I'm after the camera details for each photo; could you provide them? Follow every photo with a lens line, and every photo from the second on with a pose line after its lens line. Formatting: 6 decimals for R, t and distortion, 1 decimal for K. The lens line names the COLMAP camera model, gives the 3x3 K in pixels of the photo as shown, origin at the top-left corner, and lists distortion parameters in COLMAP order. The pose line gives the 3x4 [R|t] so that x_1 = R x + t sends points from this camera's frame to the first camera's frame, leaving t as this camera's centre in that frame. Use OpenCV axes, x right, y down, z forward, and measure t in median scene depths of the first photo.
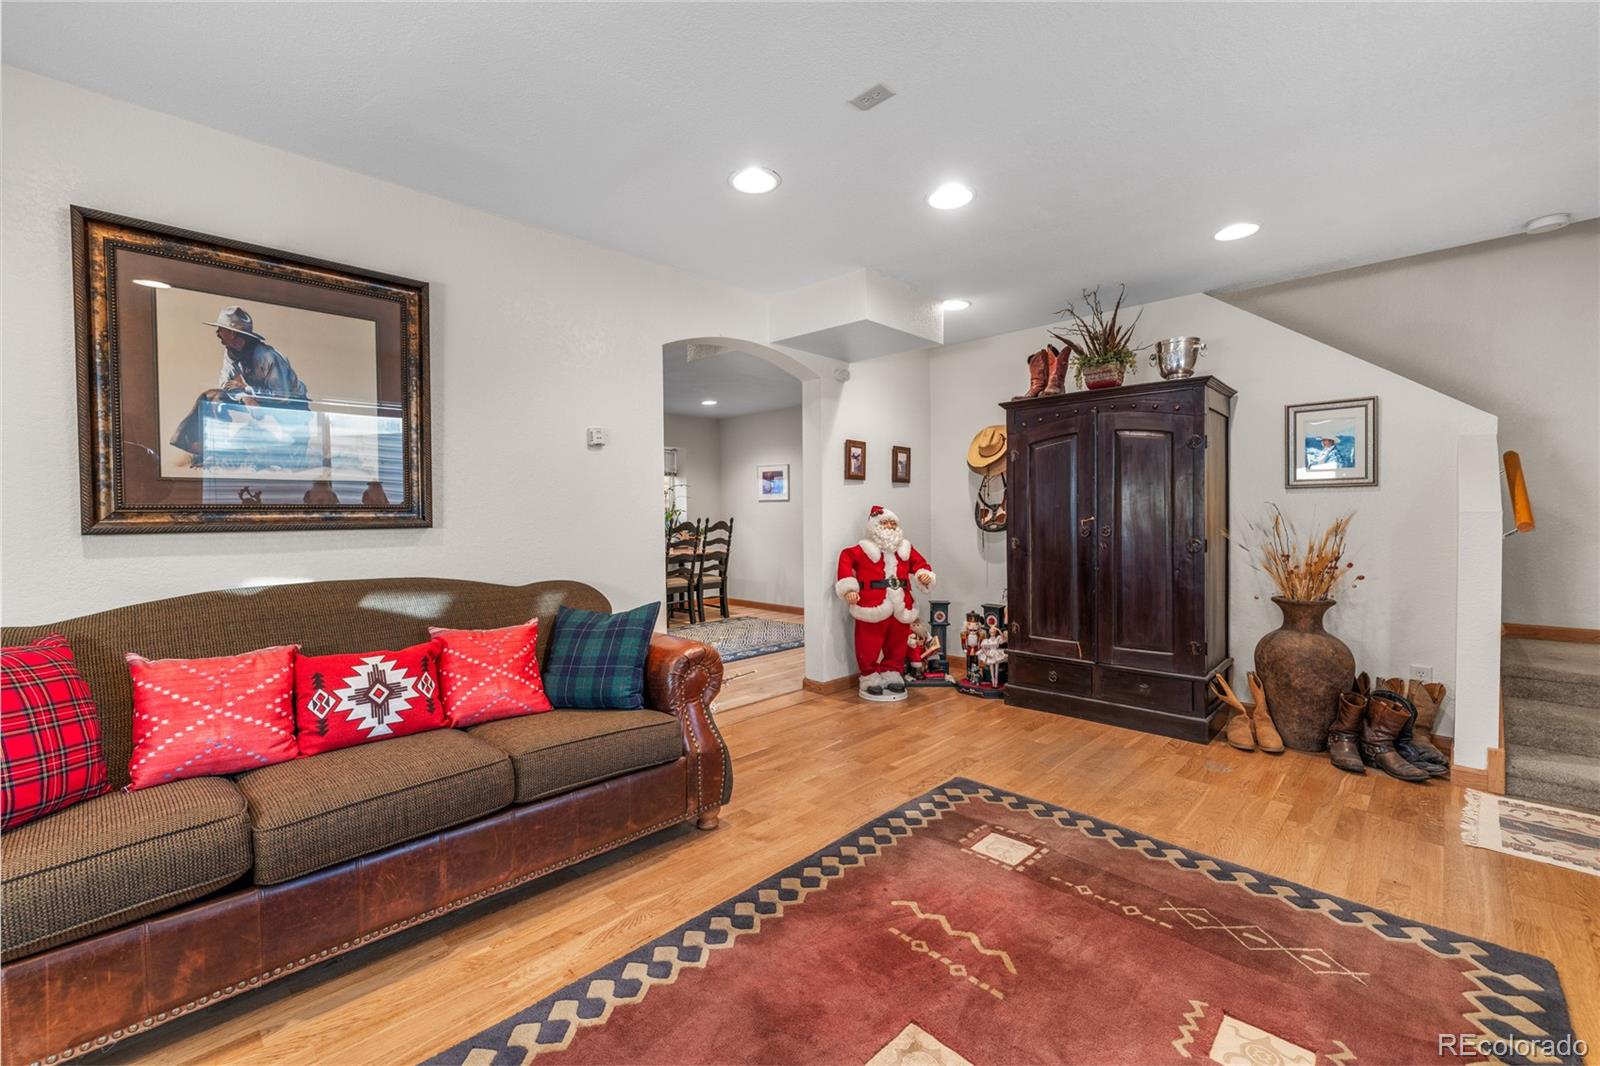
lens RADIAL K [[668.2, 0, 778.6], [0, 668.2, 527.1], [0, 0, 1]] dist [-0.000312, 0.000097]
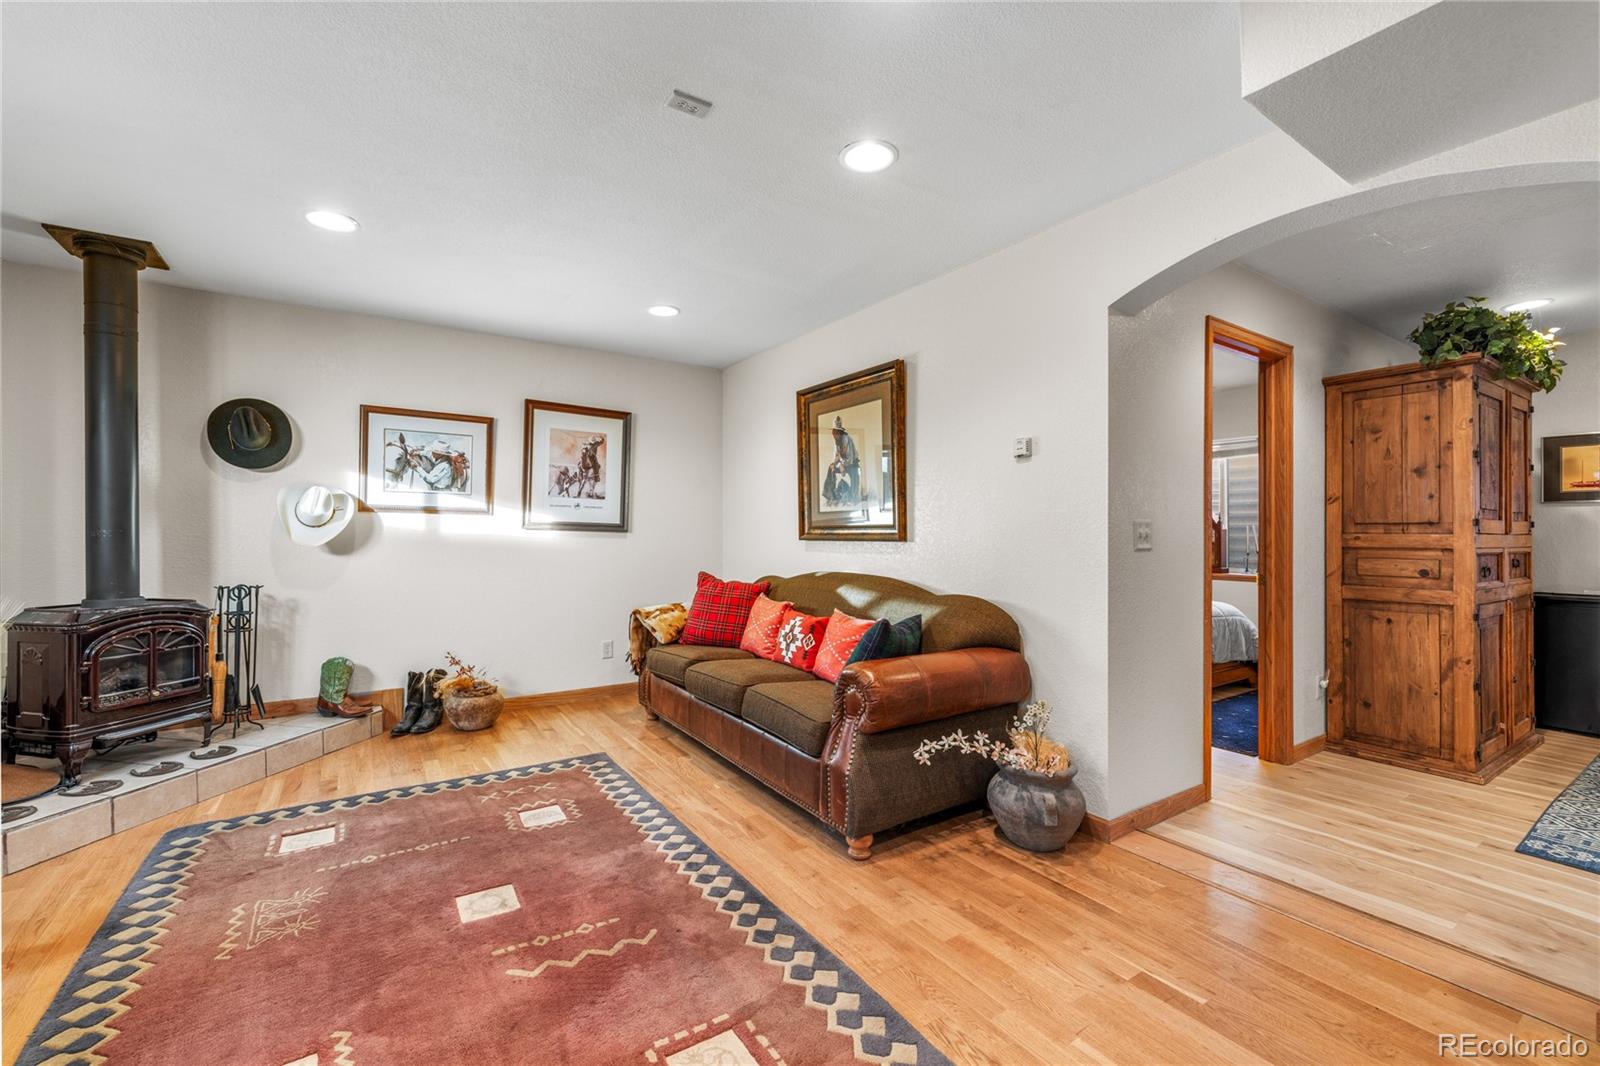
lens RADIAL K [[668.2, 0, 778.6], [0, 668.2, 527.1], [0, 0, 1]] dist [-0.000312, 0.000097]
pose [[-0.212562, -0.000147, -0.977148, 1.046961], [-0.016326, 0.999861, 0.003401, -0.034936], [0.977011, 0.016676, -0.212535, 1.317865]]
